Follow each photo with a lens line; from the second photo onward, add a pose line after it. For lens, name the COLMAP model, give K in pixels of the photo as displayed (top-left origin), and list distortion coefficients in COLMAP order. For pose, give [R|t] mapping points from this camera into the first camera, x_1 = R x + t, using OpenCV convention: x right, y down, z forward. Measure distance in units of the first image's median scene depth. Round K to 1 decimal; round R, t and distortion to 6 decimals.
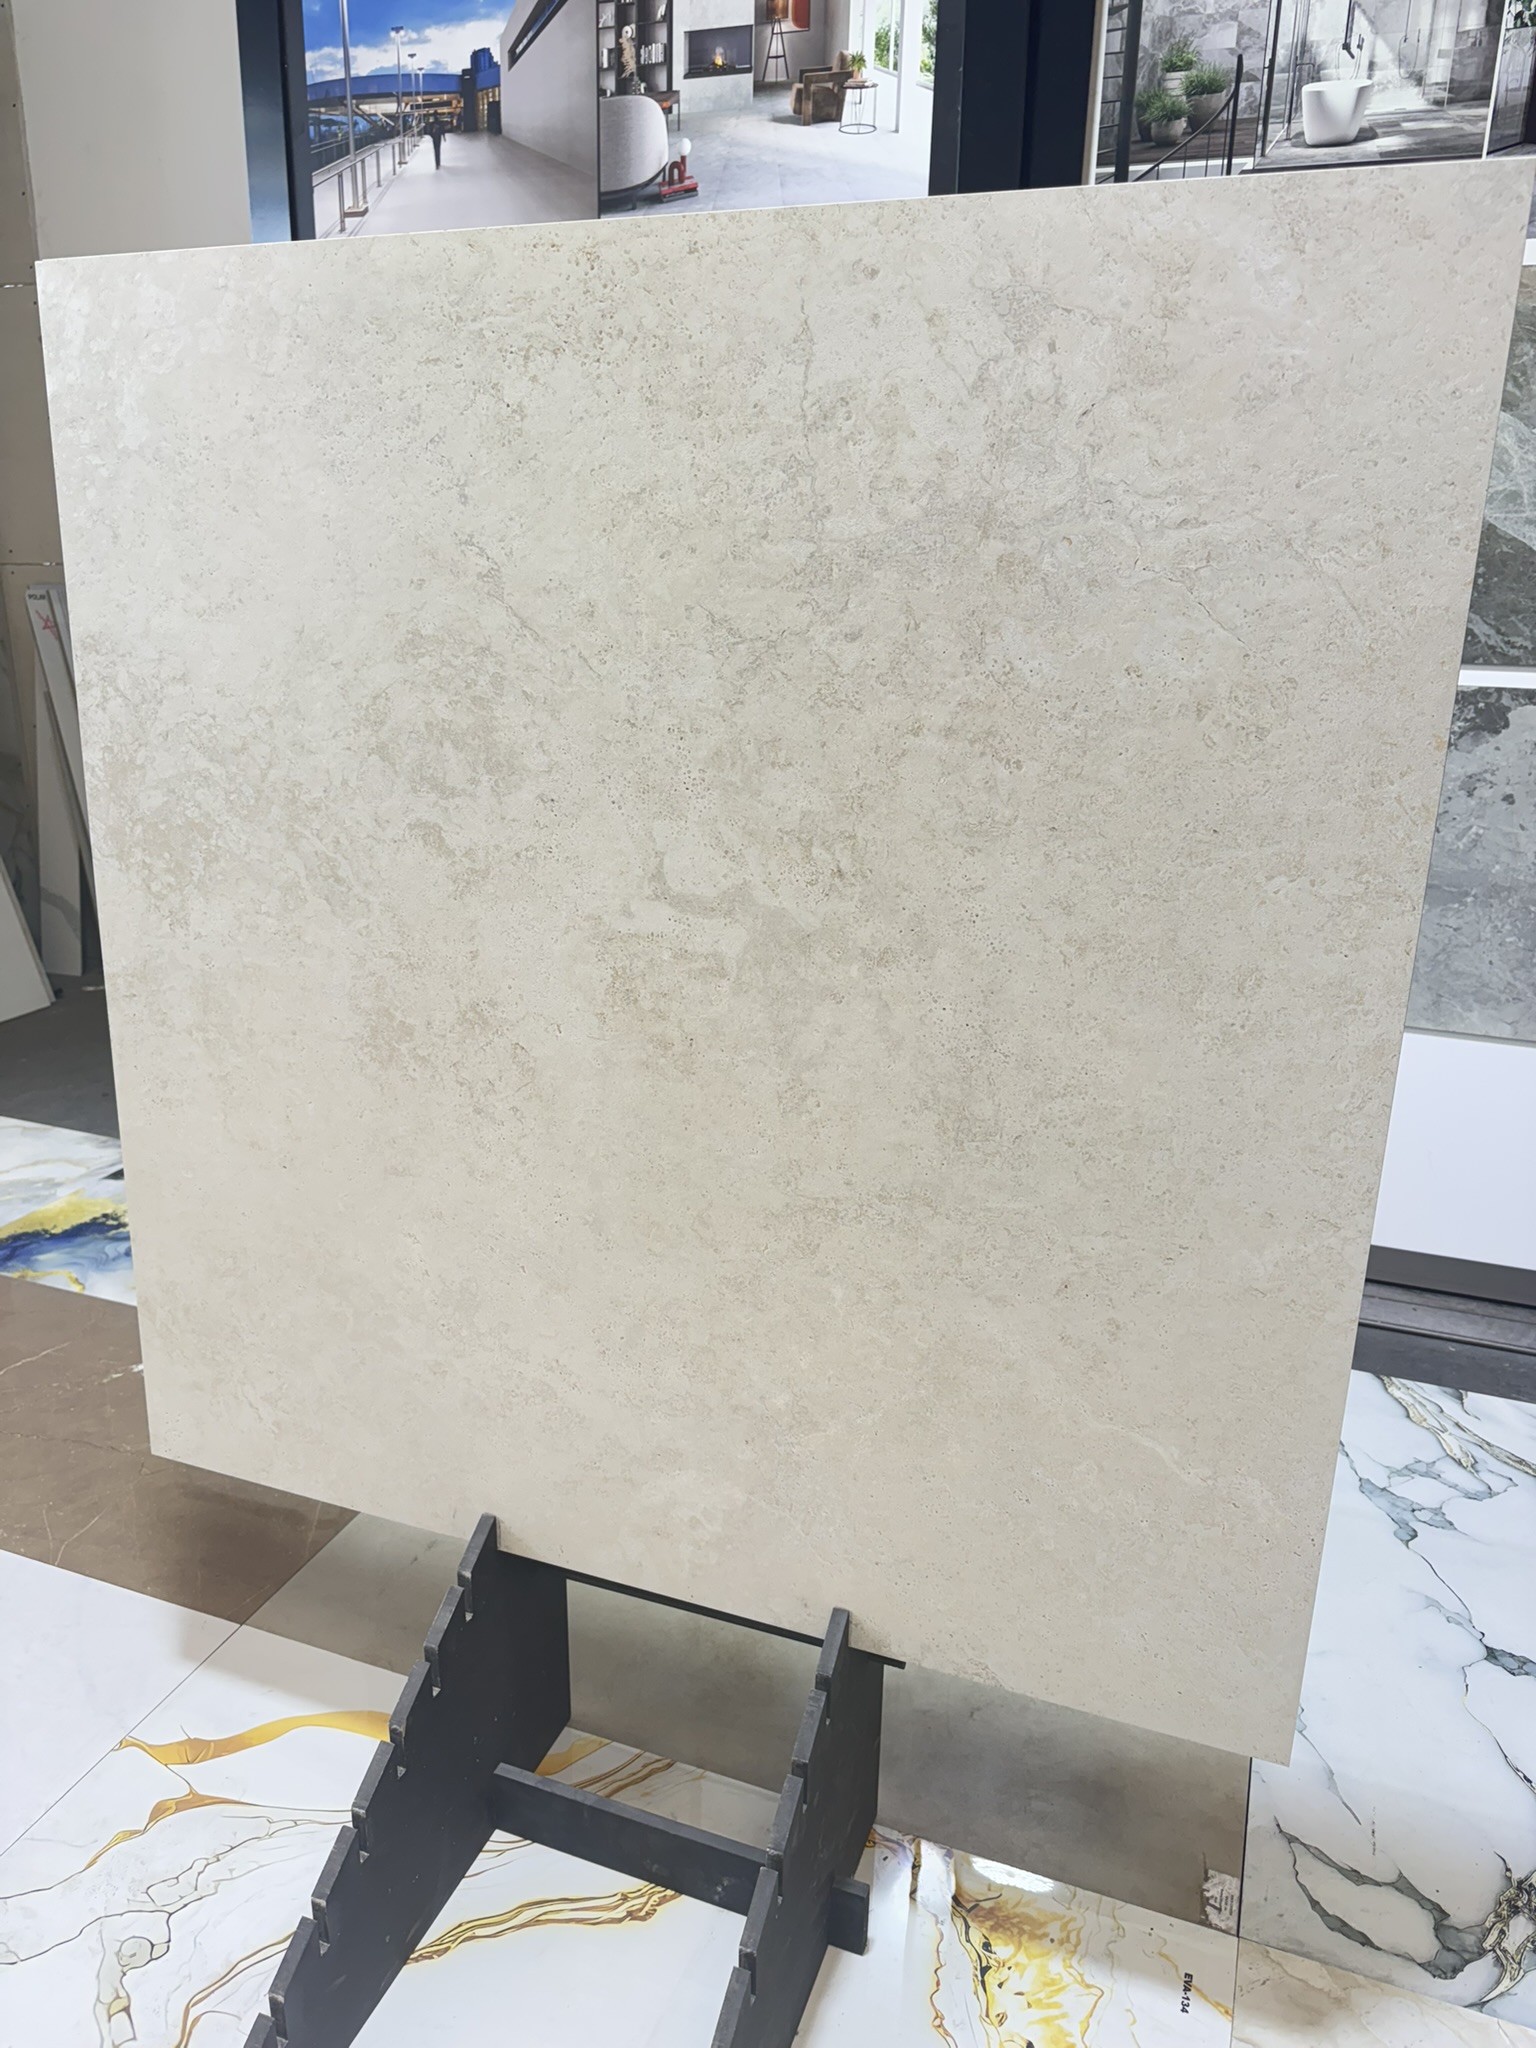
lens RADIAL K [[1488.1, 0, 734.9], [0, 1488.1, 1062.5], [0, 0, 1]] dist [0.008105, -0.012616]
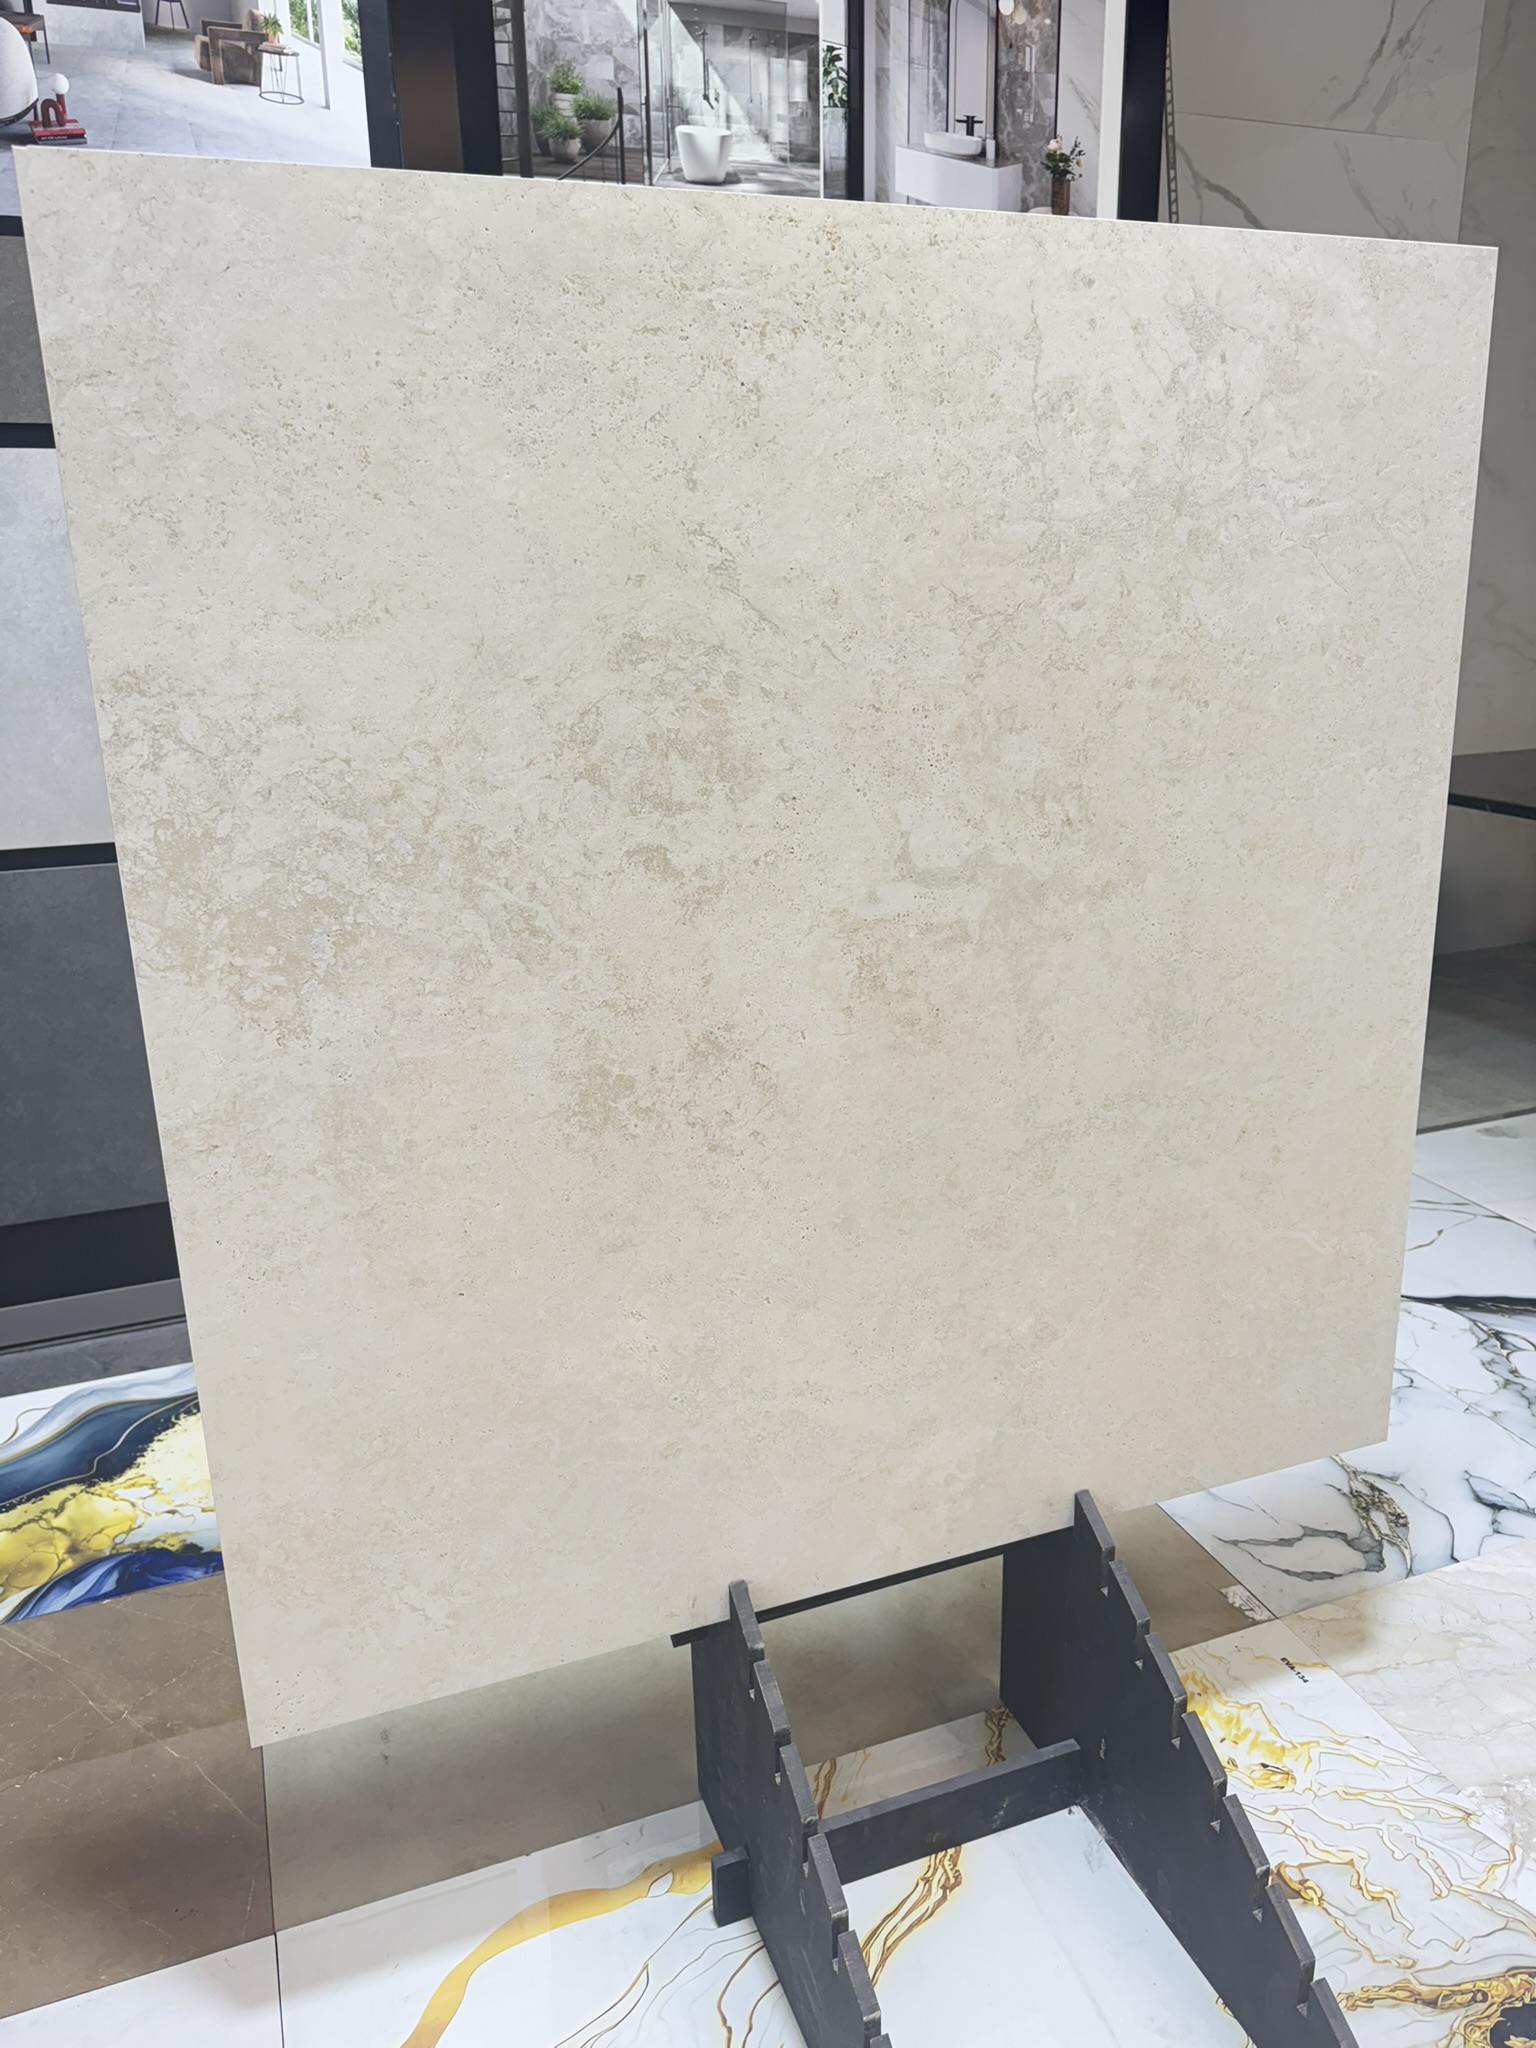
lens RADIAL K [[1497.5, 0, 779.2], [0, 1497.5, 1061.4], [0, 0, 1]] dist [0.011431, -0.019867]
pose [[0.735164, -0.239092, 0.634325, -0.753989], [0.245178, 0.966170, 0.080019, -0.088138], [-0.631998, 0.096695, 0.768914, 0.268814]]
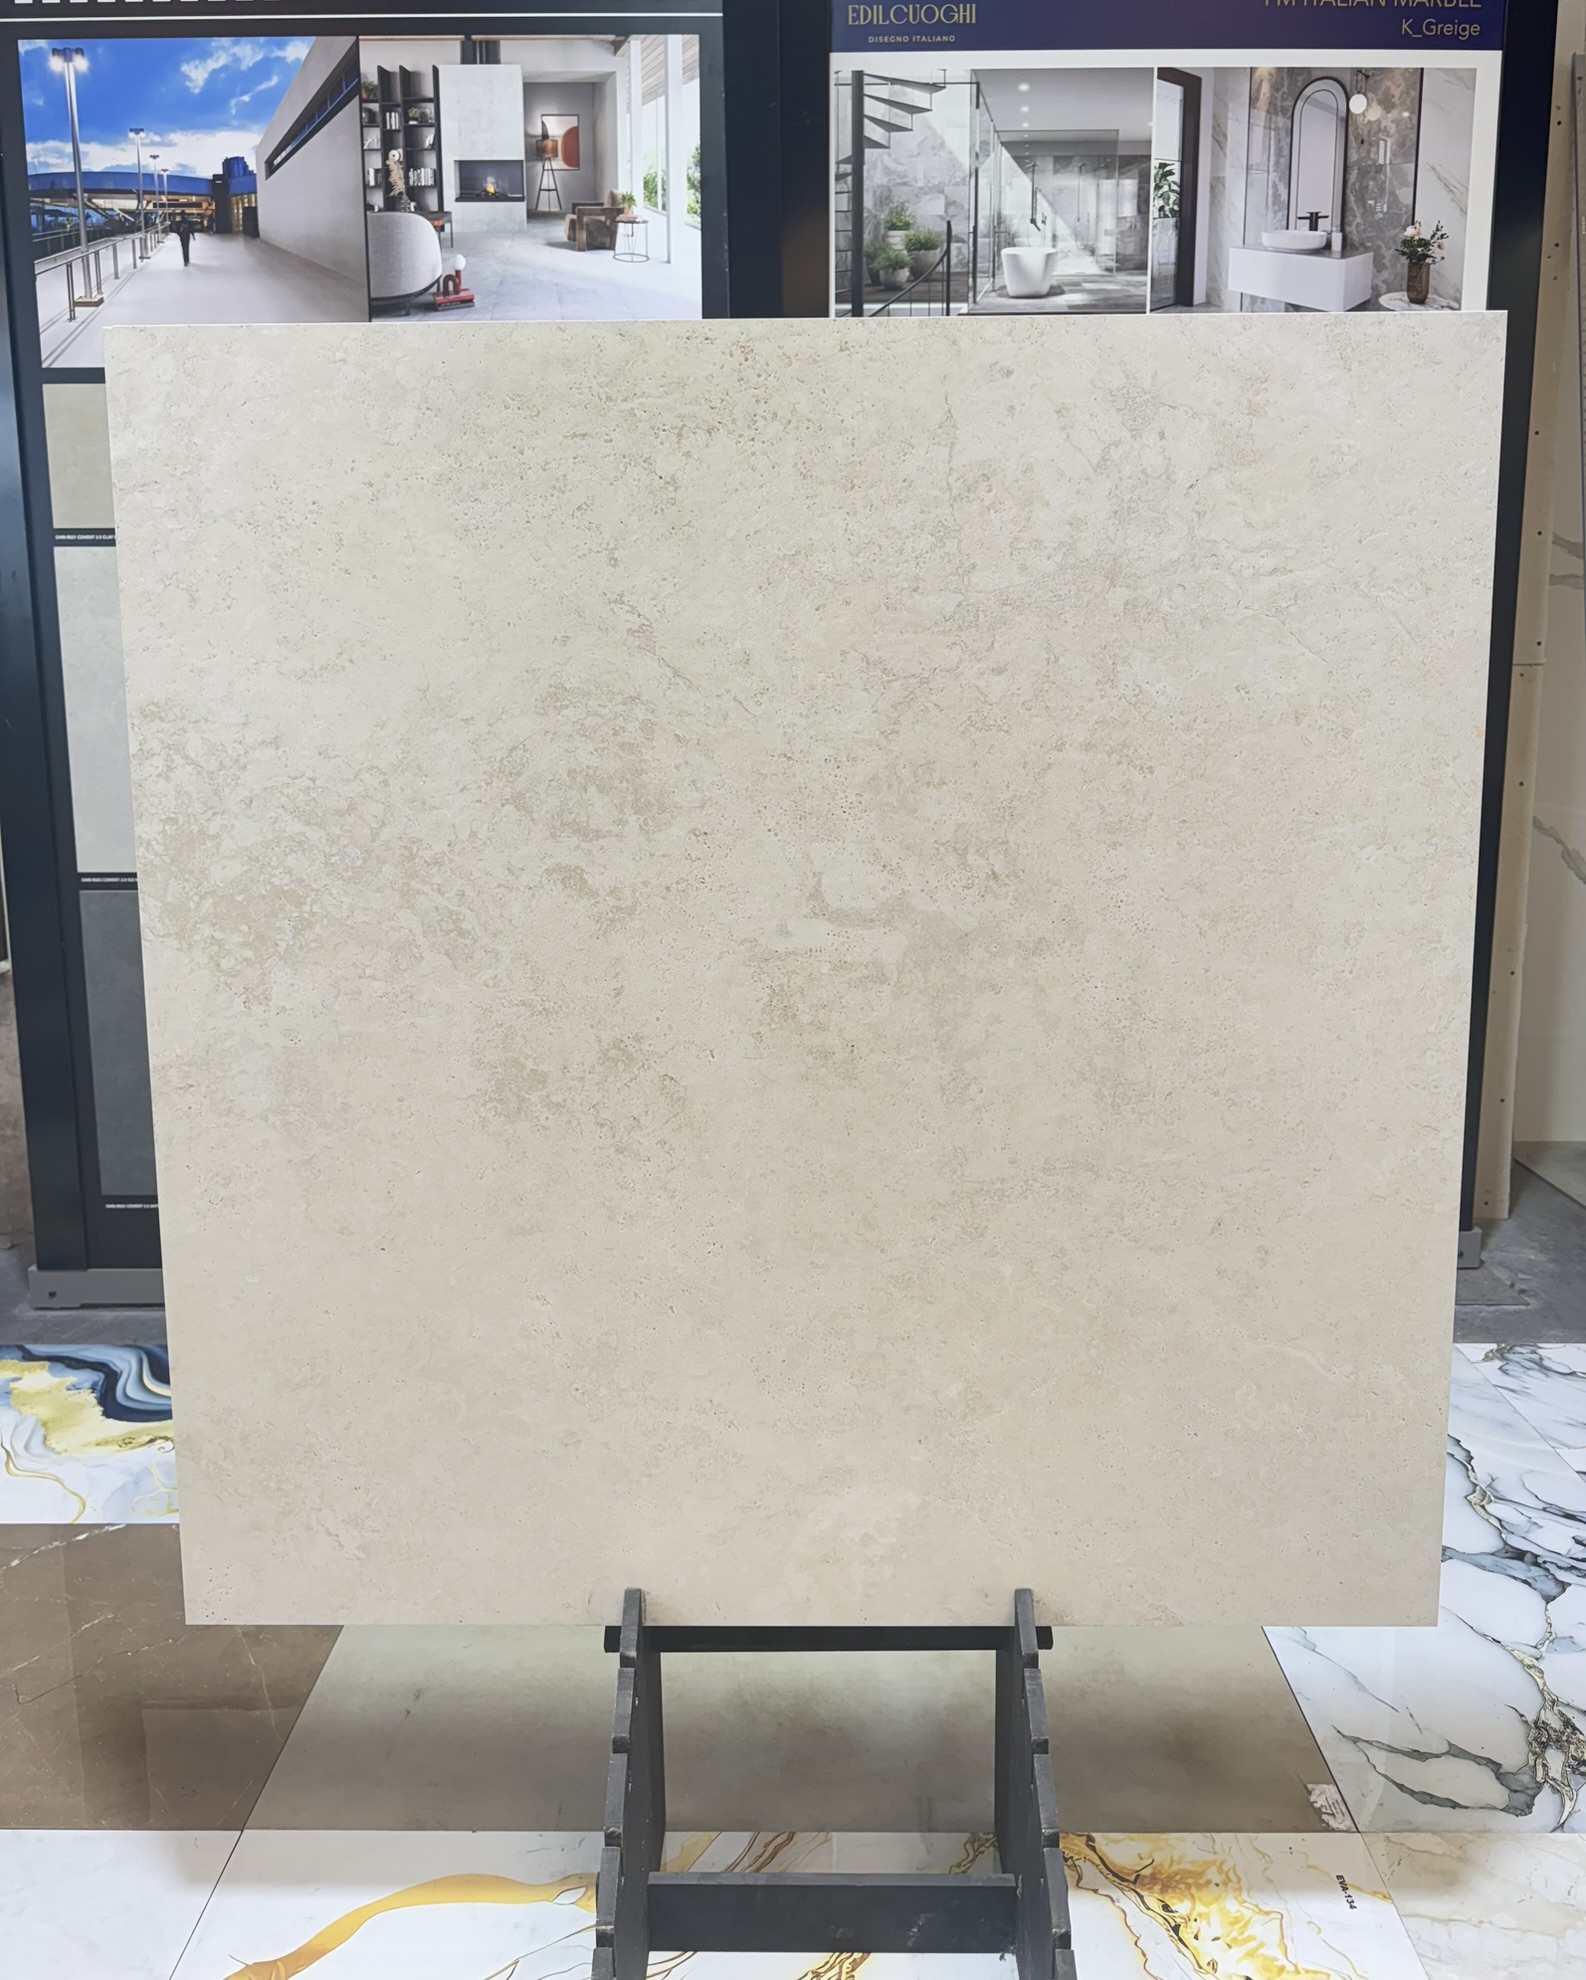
lens RADIAL K [[1550.9, 0, 785.6], [0, 1550.9, 951.8], [0, 0, 1]] dist [0.022755, -0.032767]
pose [[0.936101, -0.083656, 0.341638, -0.433183], [0.132497, 0.983623, -0.122192, 0.044484], [-0.325821, 0.159651, 0.931854, -0.024058]]
